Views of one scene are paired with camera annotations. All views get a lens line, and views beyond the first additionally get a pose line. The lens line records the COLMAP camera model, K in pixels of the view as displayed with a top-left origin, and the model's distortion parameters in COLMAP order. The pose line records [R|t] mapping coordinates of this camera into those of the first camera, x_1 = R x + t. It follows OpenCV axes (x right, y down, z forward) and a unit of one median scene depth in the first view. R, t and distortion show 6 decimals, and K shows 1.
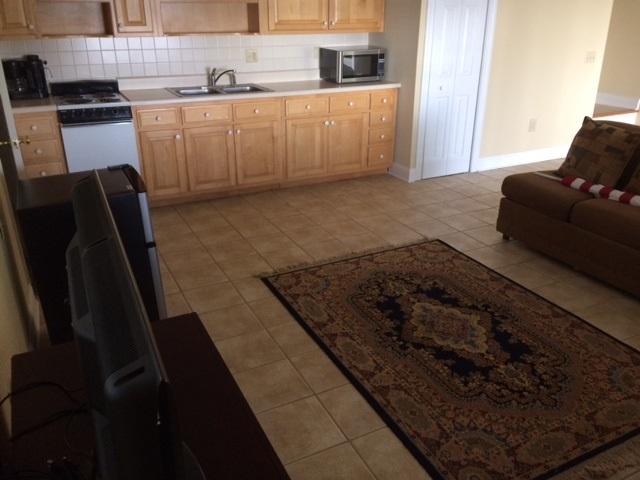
lens RADIAL K [[542.0, 0, 321.8], [0, 542.0, 237.8], [0, 0, 1]] dist [0.132628, -0.194503]
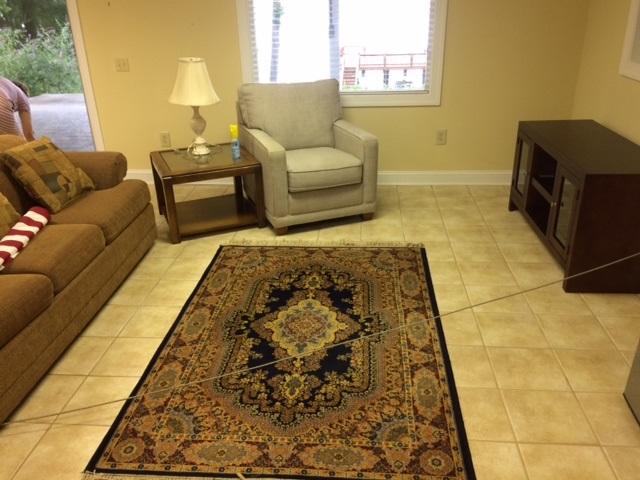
lens RADIAL K [[542.0, 0, 321.8], [0, 542.0, 237.8], [0, 0, 1]] dist [0.132628, -0.194503]
pose [[-0.853959, -0.194757, 0.482518, -0.205177], [0.222845, 0.701082, 0.677366, -0.532277], [-0.470206, 0.685970, -0.555295, 1.267474]]
